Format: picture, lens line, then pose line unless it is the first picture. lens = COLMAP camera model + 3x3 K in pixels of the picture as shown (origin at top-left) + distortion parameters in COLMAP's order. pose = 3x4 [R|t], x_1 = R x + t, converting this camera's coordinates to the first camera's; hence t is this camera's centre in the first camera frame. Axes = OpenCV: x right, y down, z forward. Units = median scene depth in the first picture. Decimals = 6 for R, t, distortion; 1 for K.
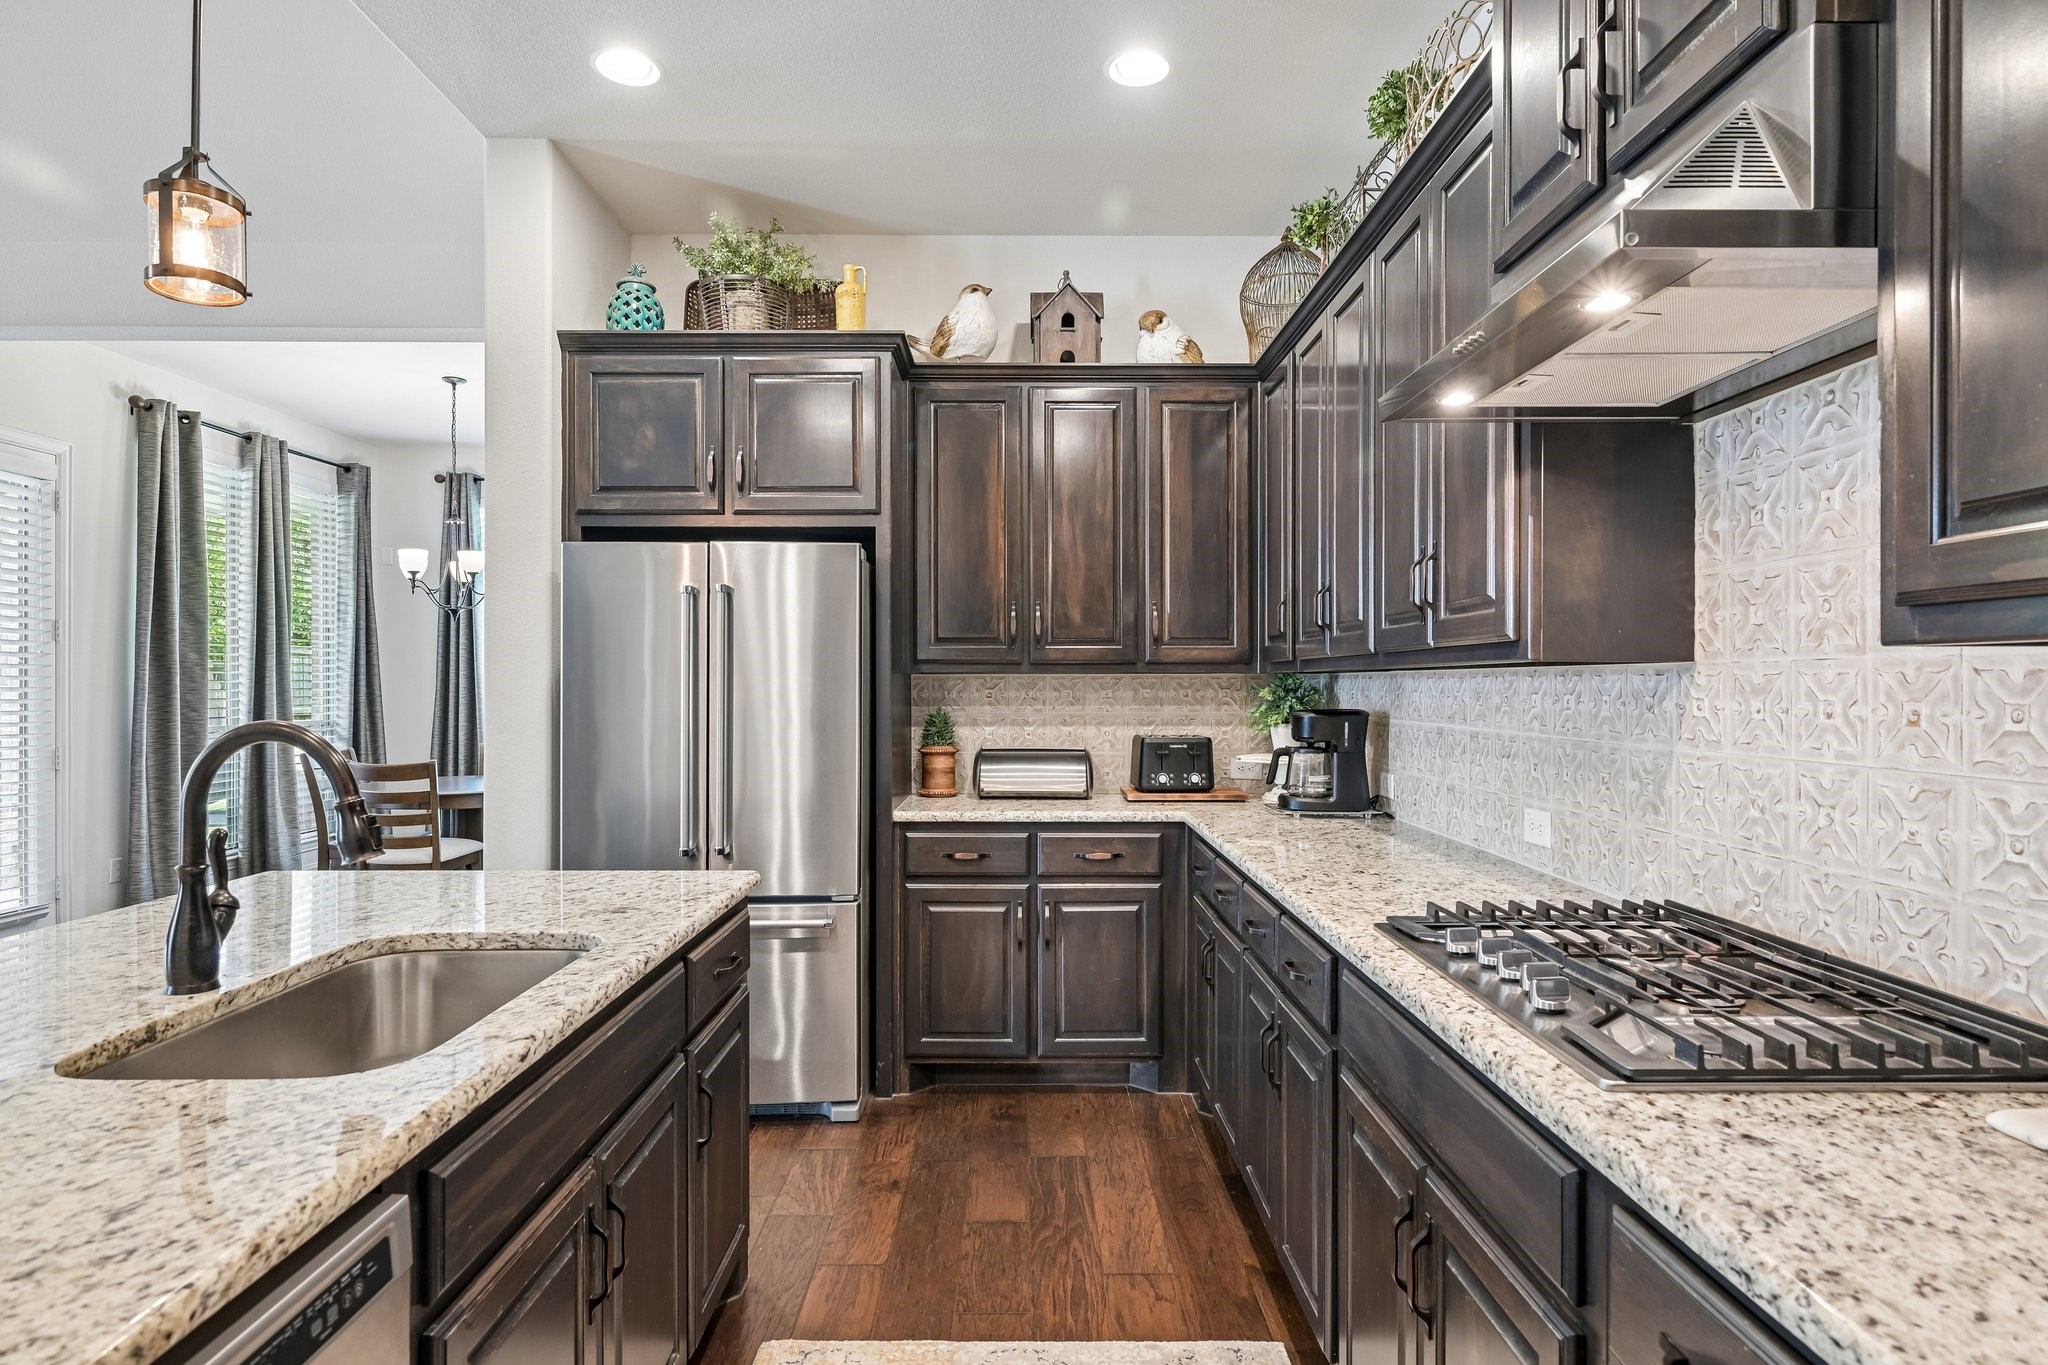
lens RADIAL K [[1107.3, 0, 1028.0], [0, 1107.3, 689.9], [0, 0, 1]] dist [-0.002333, 0.001625]
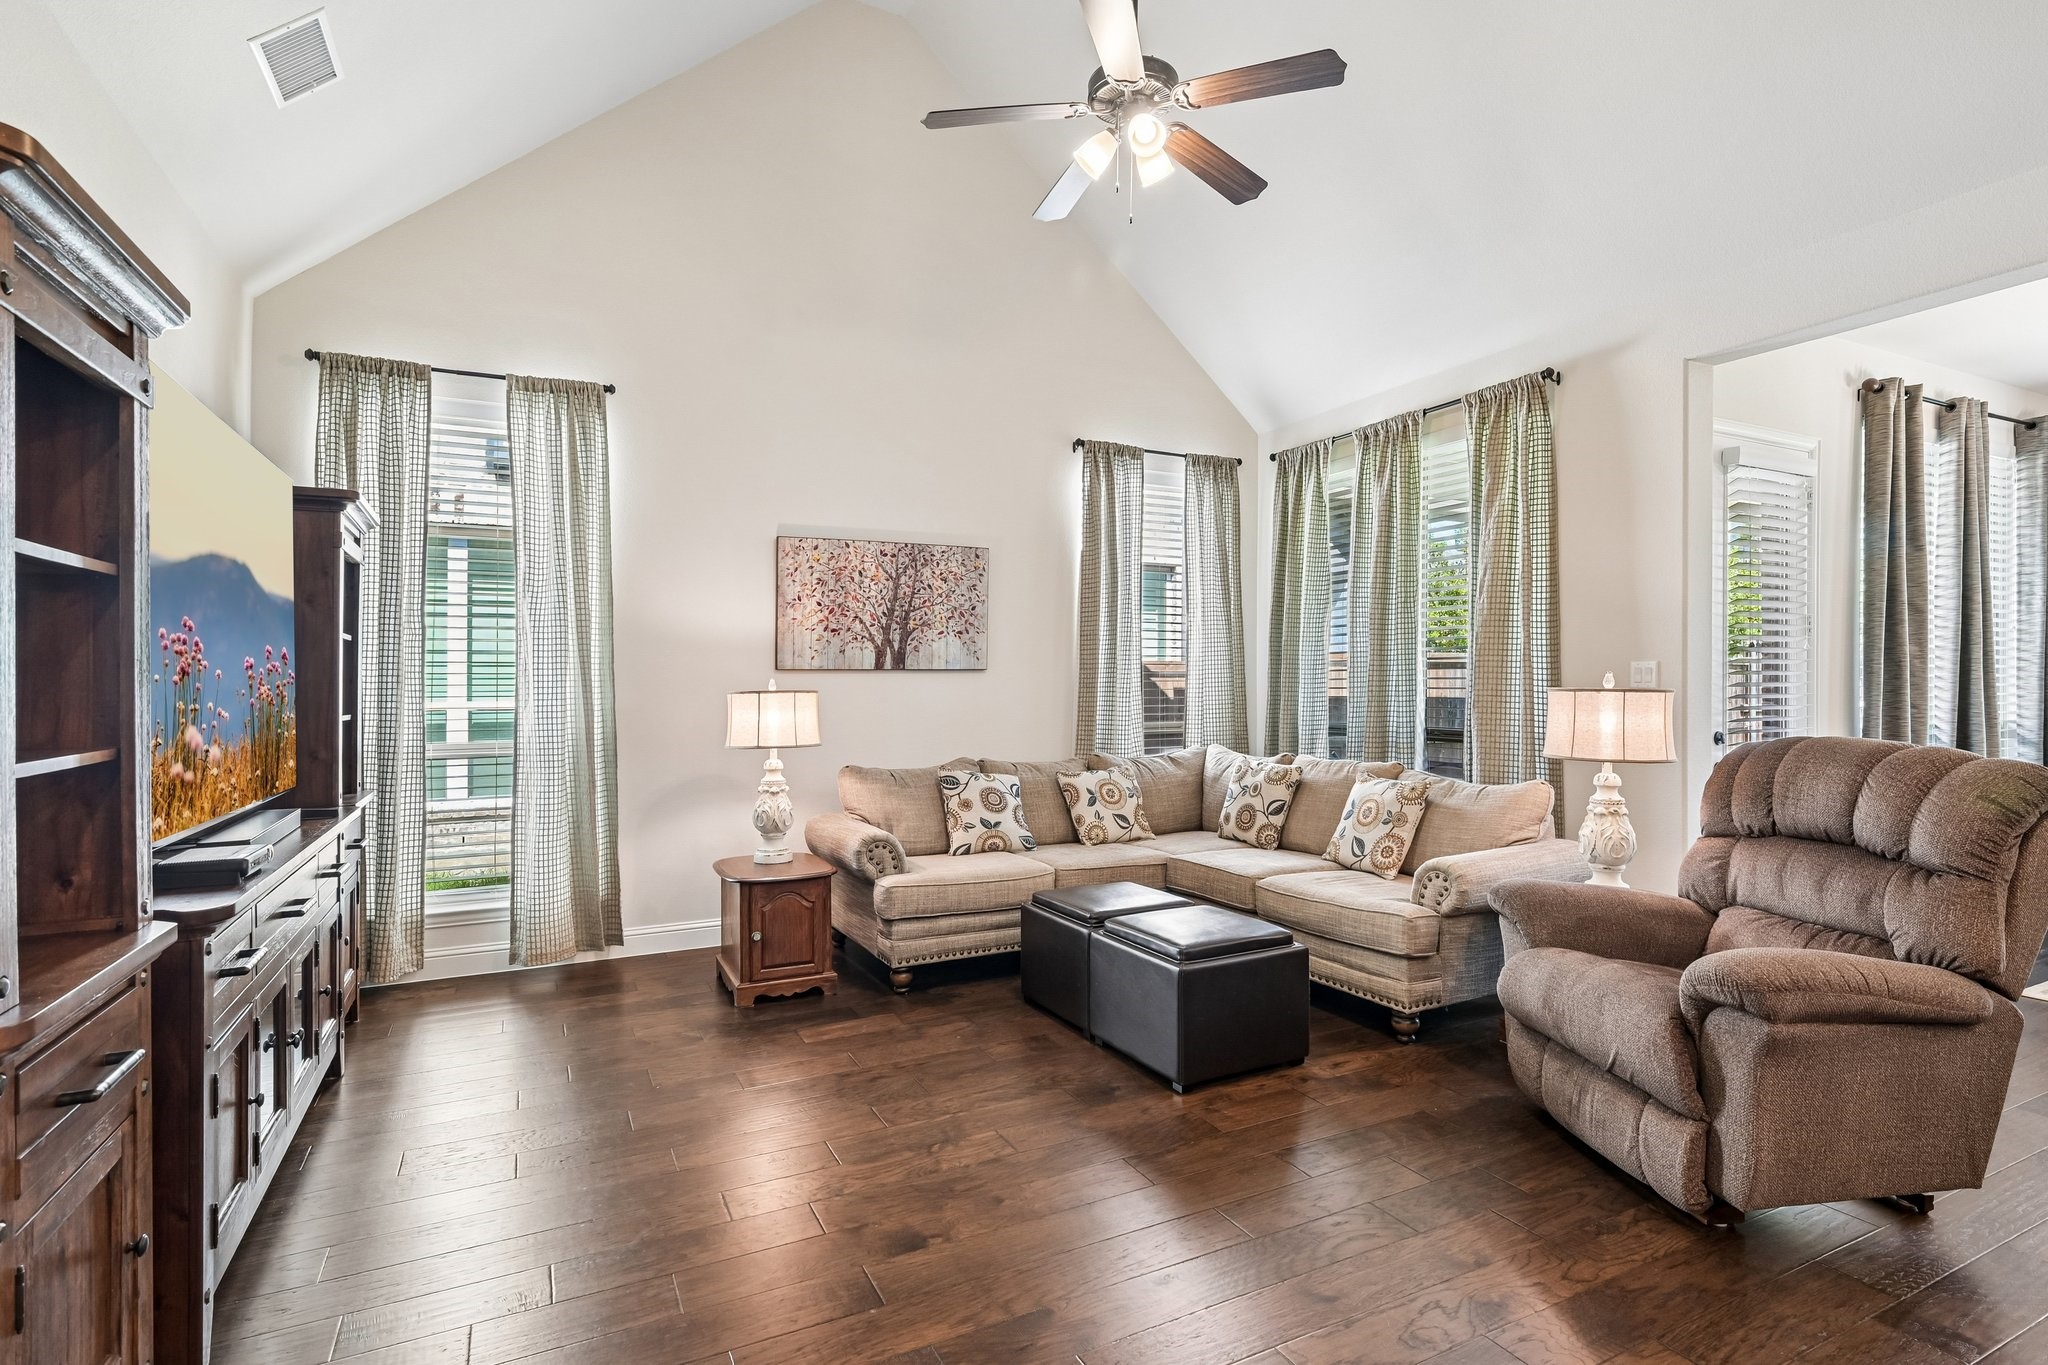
lens RADIAL K [[1005.4, 0, 1033.6], [0, 1005.4, 675.2], [0, 0, 1]] dist [-0.005017, 0.005240]
pose [[0.440246, -0.009367, -0.897829, -0.537318], [-0.000115, 0.999945, -0.010489, 0.001360], [0.897877, 0.004721, 0.440220, -0.056708]]
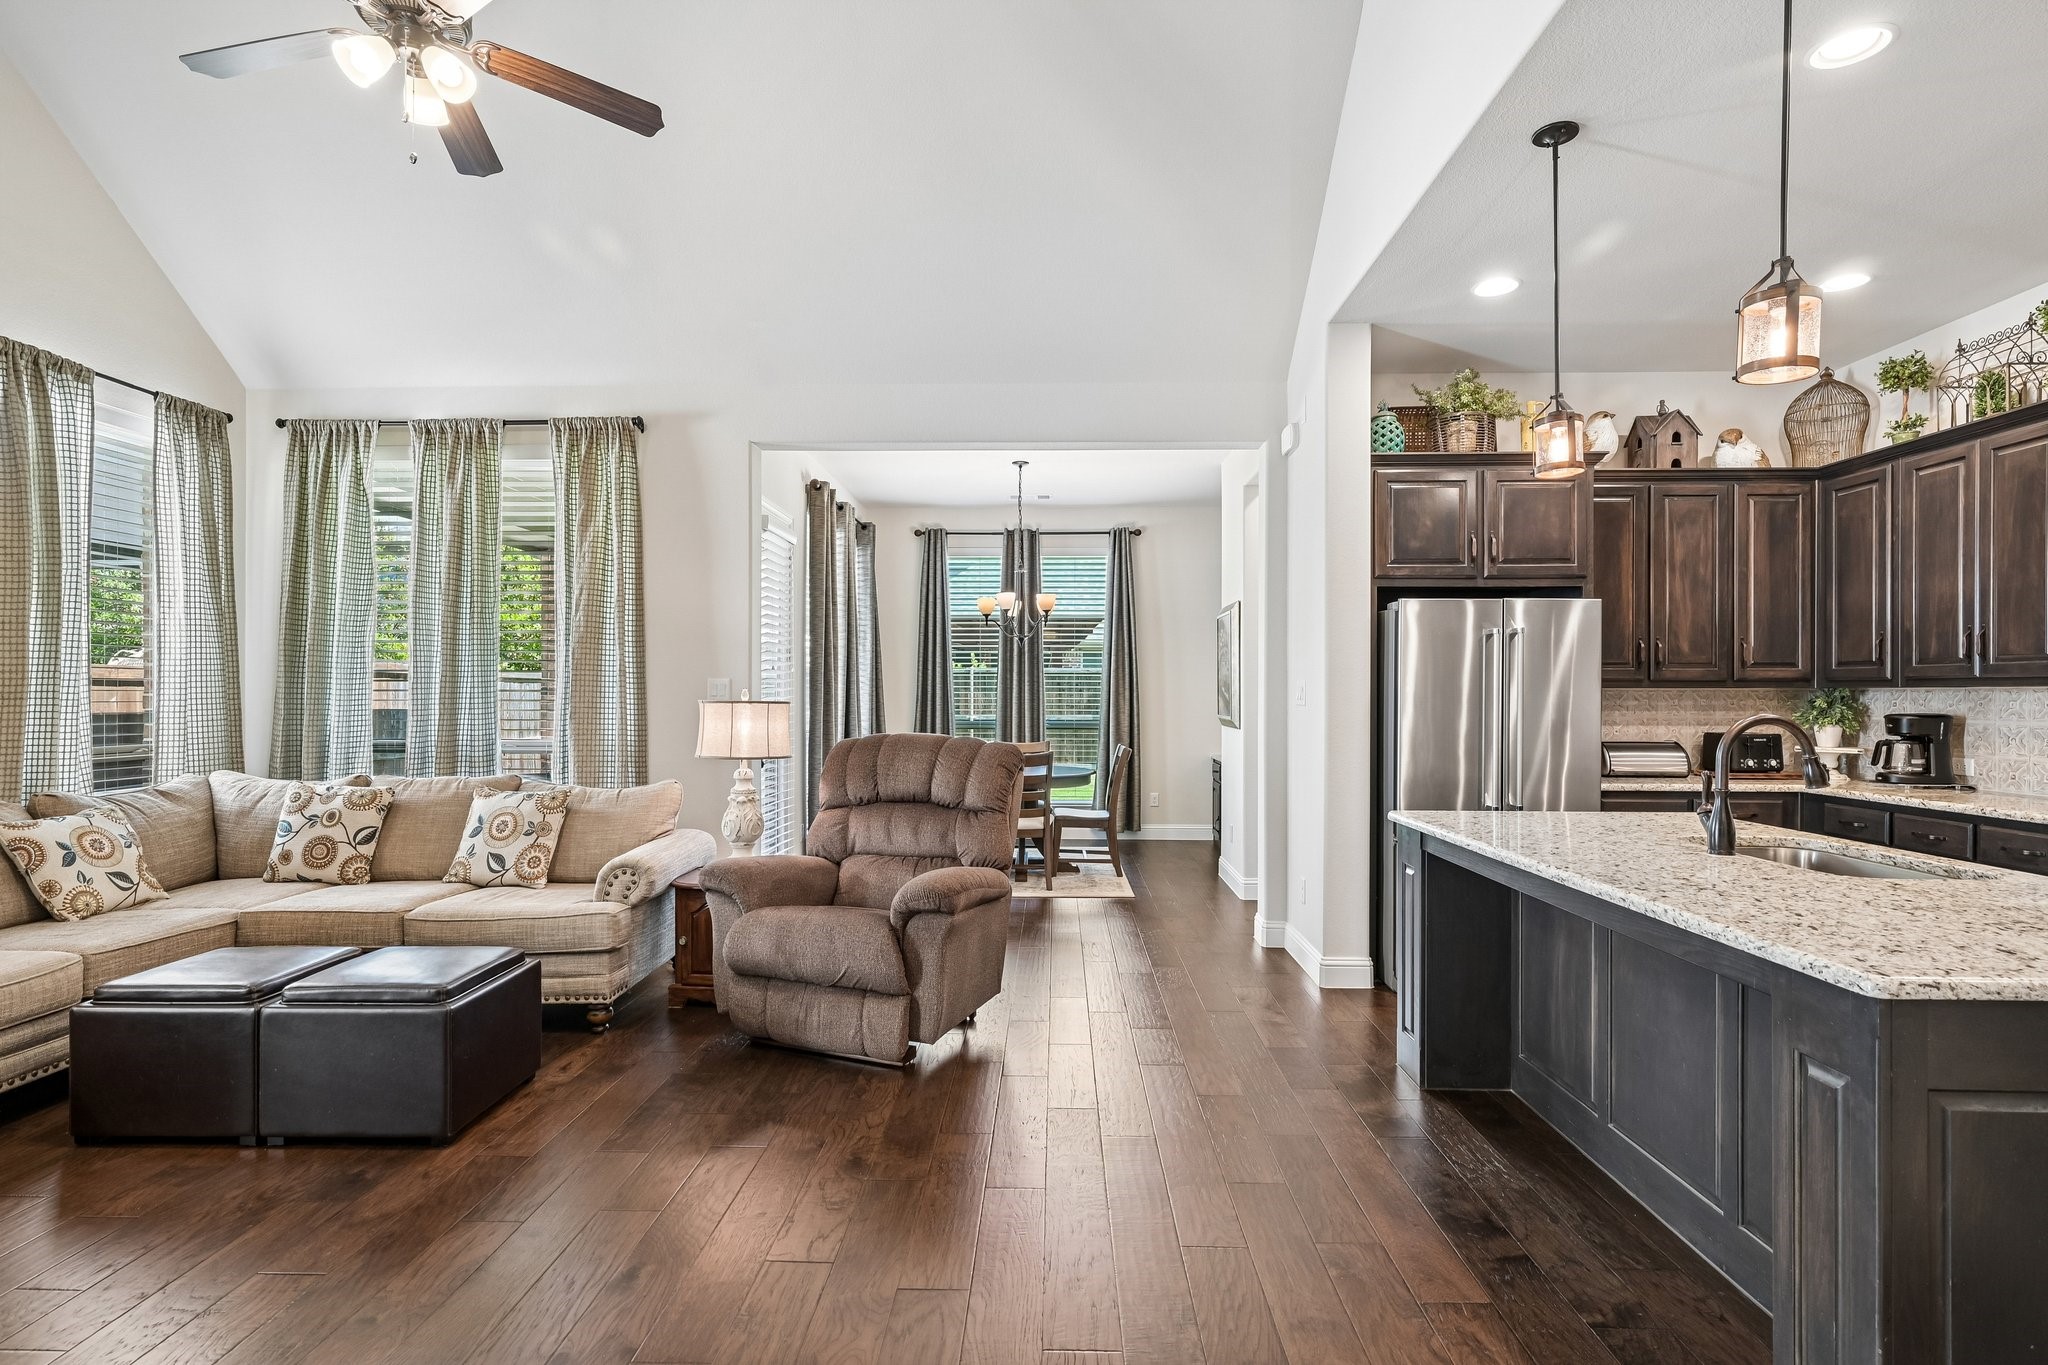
lens RADIAL K [[1005.4, 0, 1024.8], [0, 1005.4, 704.3], [0, 0, 1]] dist [-0.005017, 0.005240]
pose [[0.999080, 0.002481, -0.042809, -0.784922], [-0.002301, 0.999988, 0.004247, 0.002584], [0.042819, -0.004145, 0.999074, -0.333415]]
